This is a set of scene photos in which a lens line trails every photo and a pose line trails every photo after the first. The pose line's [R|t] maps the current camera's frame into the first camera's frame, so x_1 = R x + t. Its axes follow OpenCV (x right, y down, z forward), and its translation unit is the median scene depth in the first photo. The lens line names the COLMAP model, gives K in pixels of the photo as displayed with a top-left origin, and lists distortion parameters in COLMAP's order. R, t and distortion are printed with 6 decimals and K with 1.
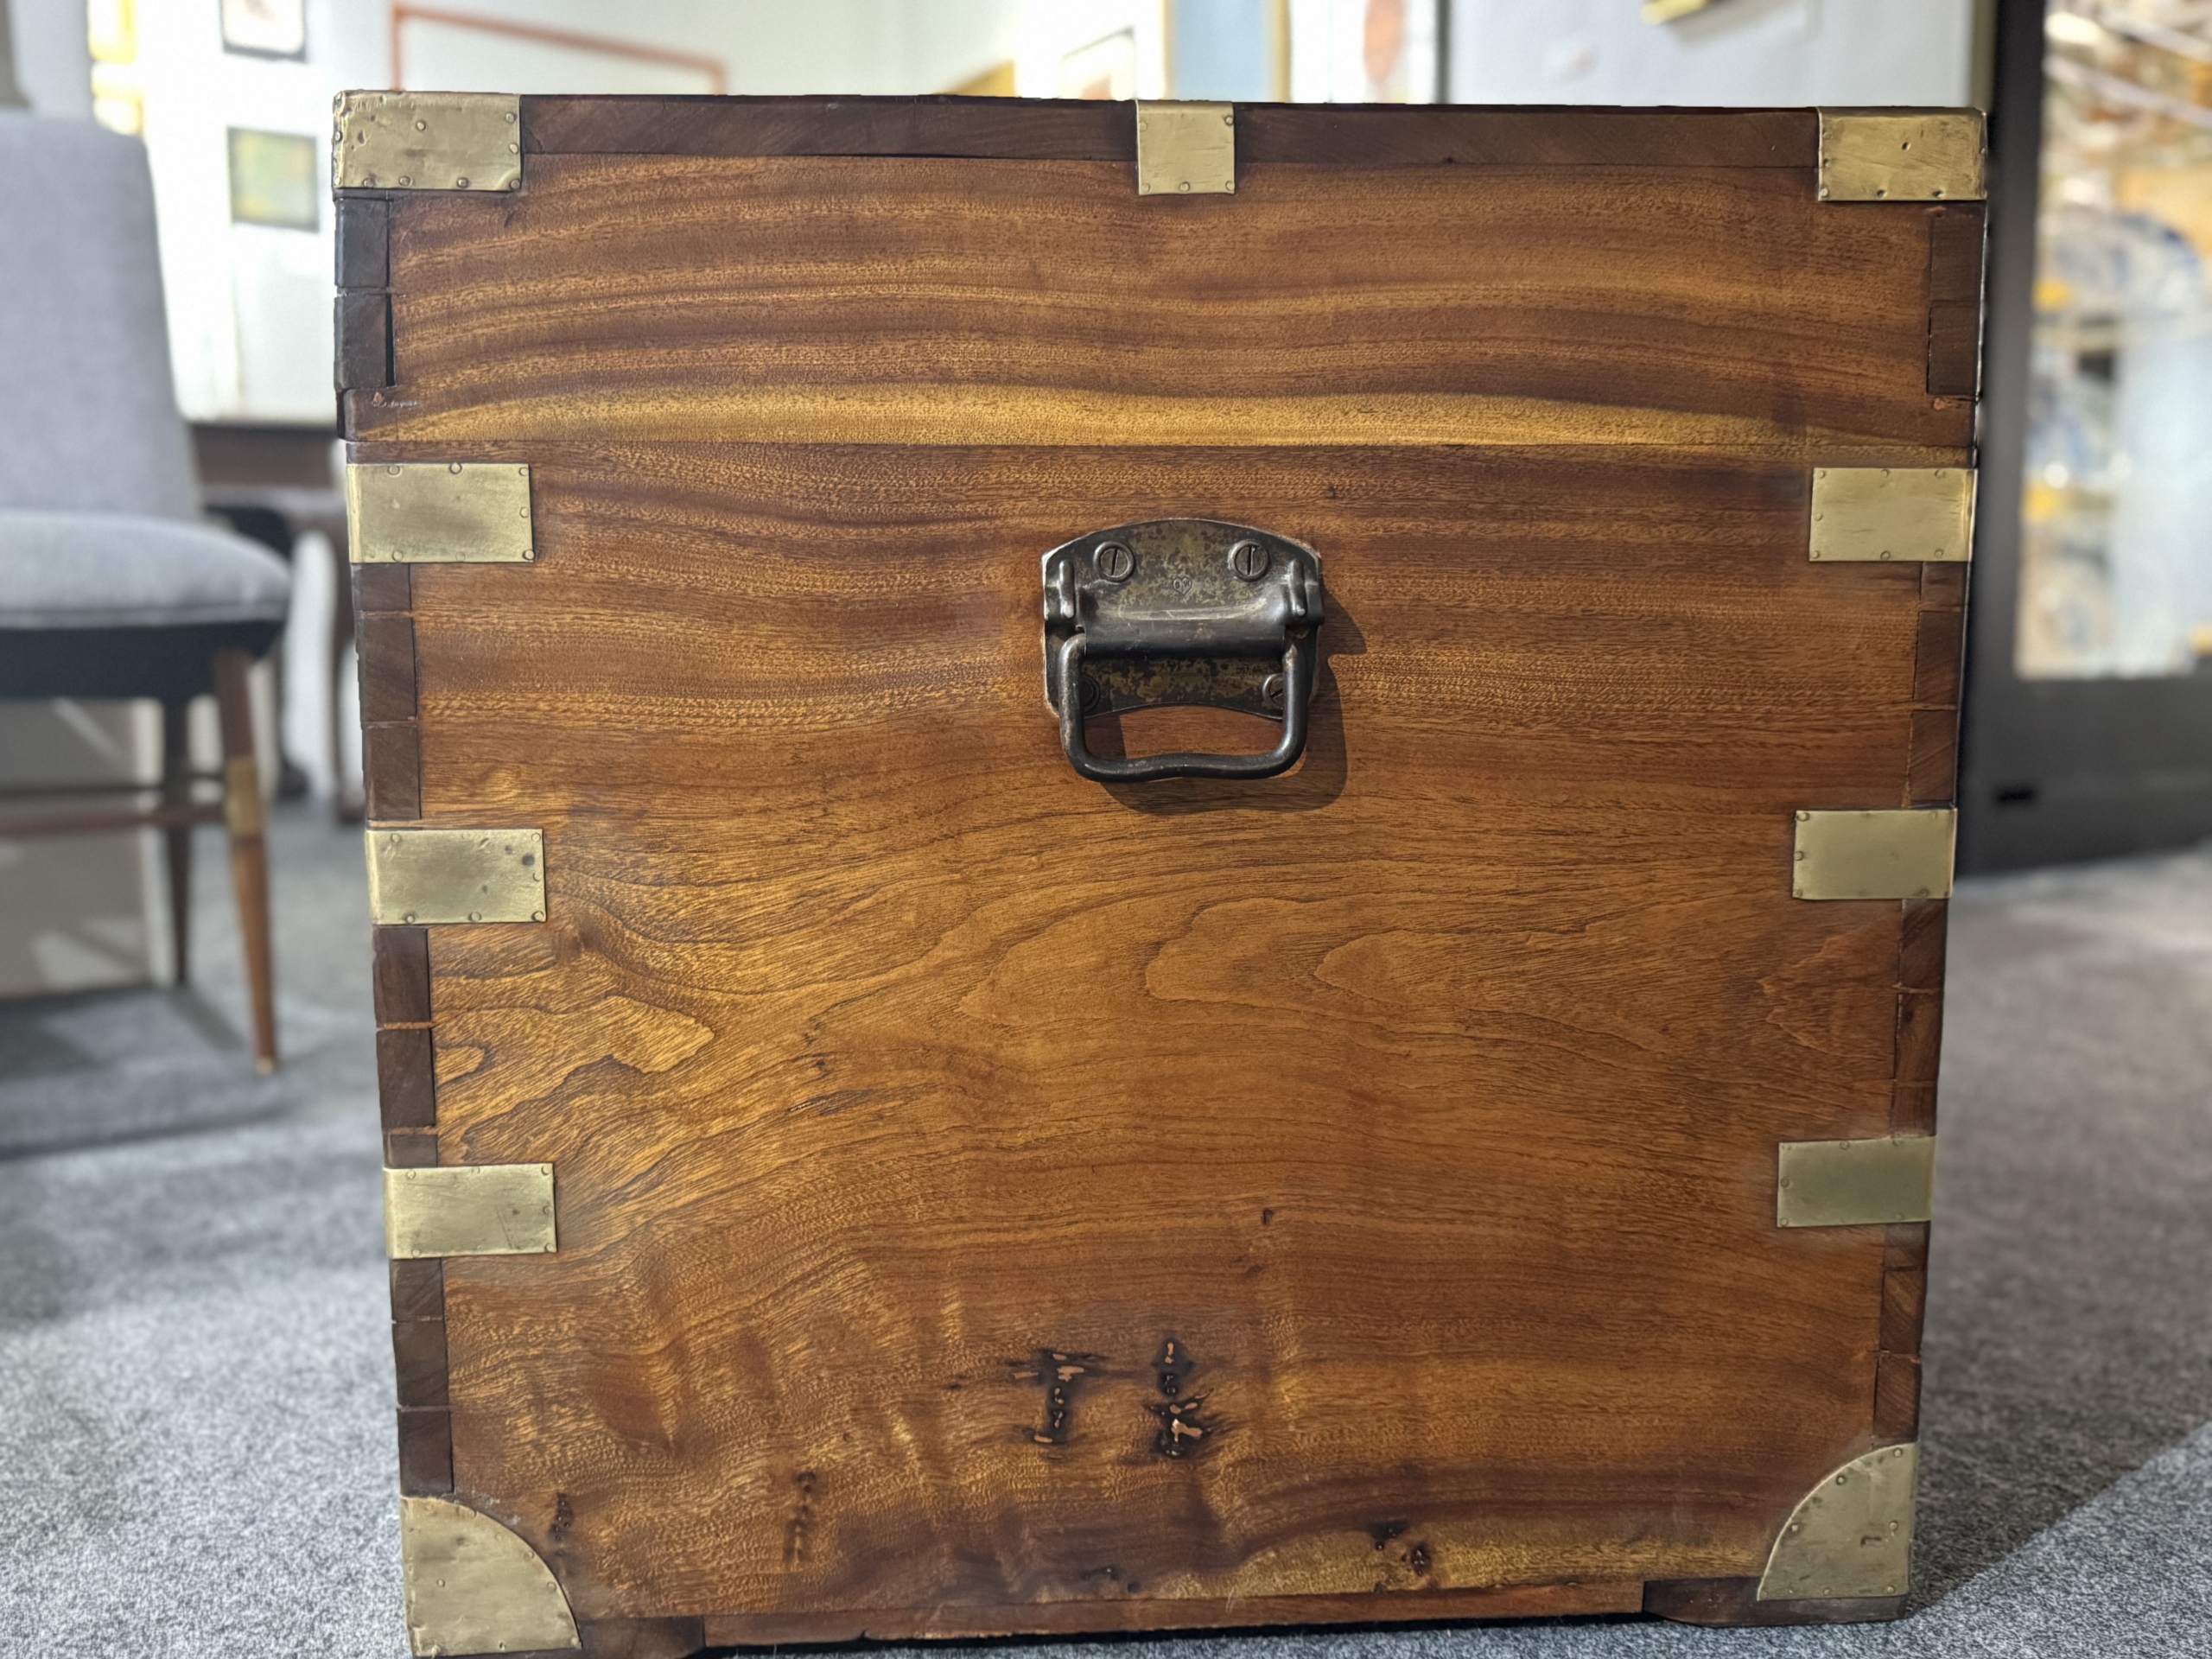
lens RADIAL K [[1804.2, 0, 1106.0], [0, 1804.2, 829.5], [0, 0, 1]] dist [0.015001, -0.000751]
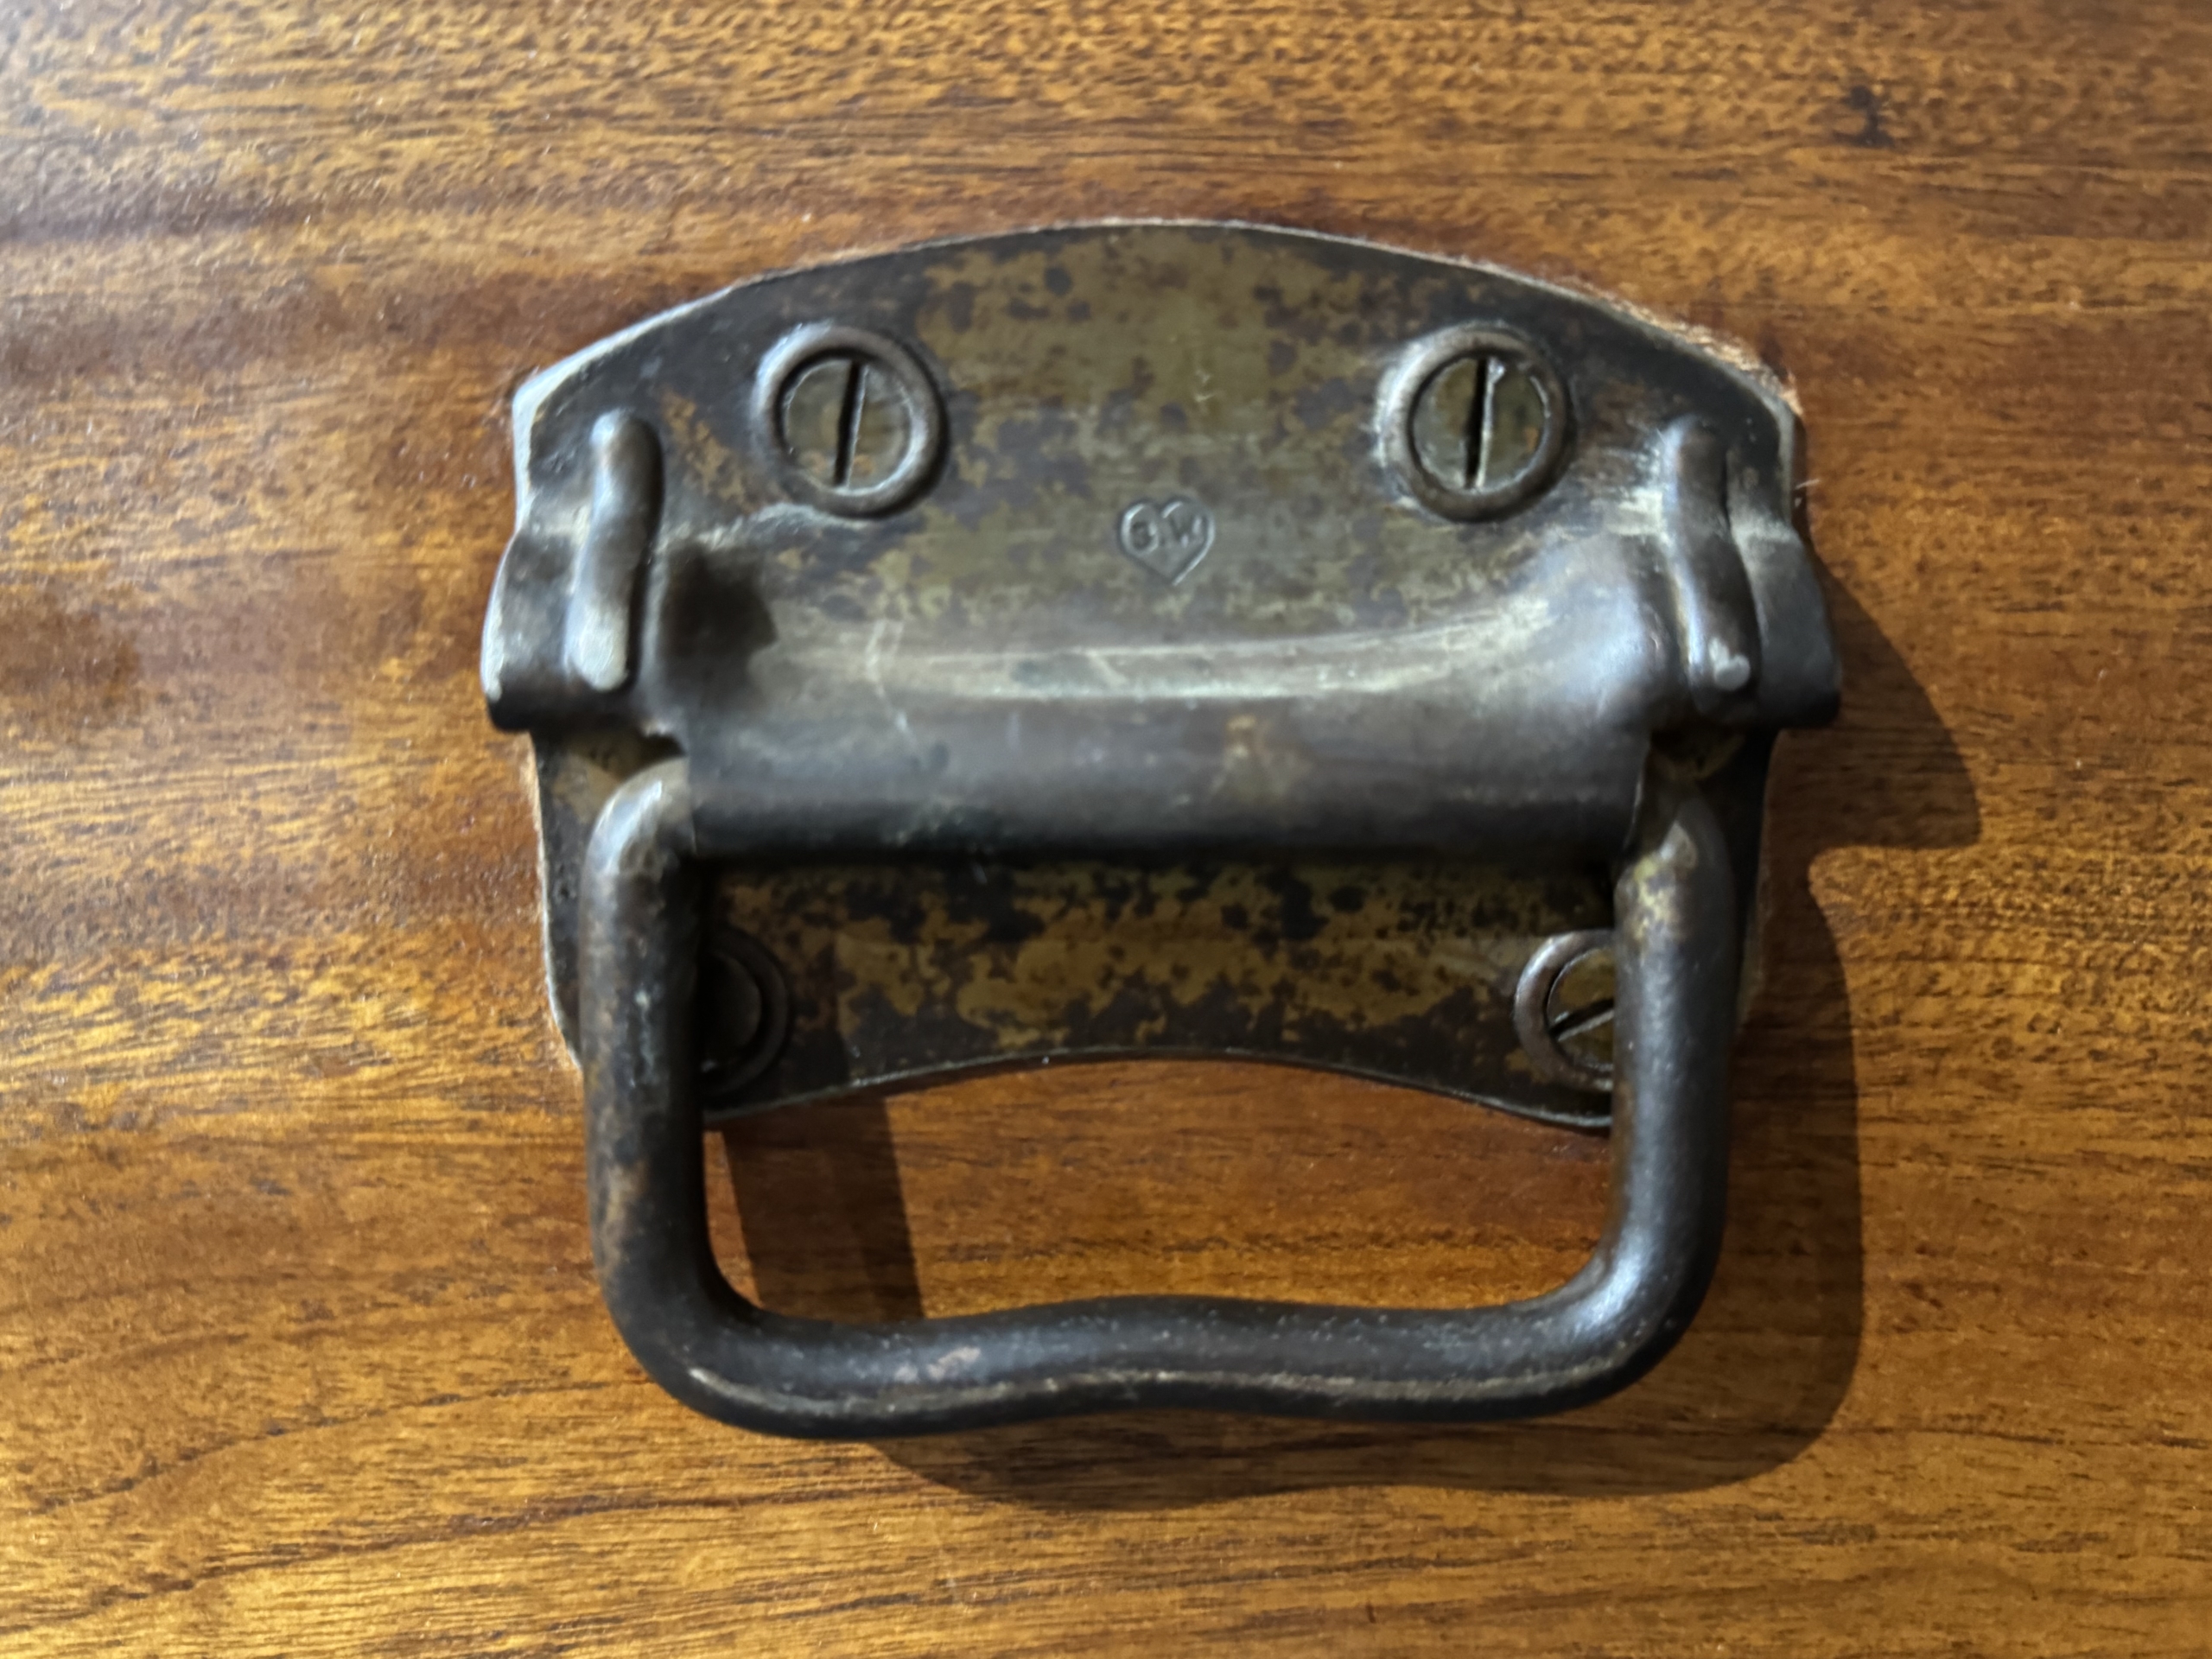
lens RADIAL K [[1833.4, 0, 1106.0], [0, 1833.4, 829.5], [0, 0, 1]] dist [0.068482, -0.211389]
pose [[0.998196, 0.020005, -0.056605, 0.048517], [-0.017863, 0.999115, 0.038084, -0.107589], [0.057317, -0.037004, 0.997670, 0.773098]]
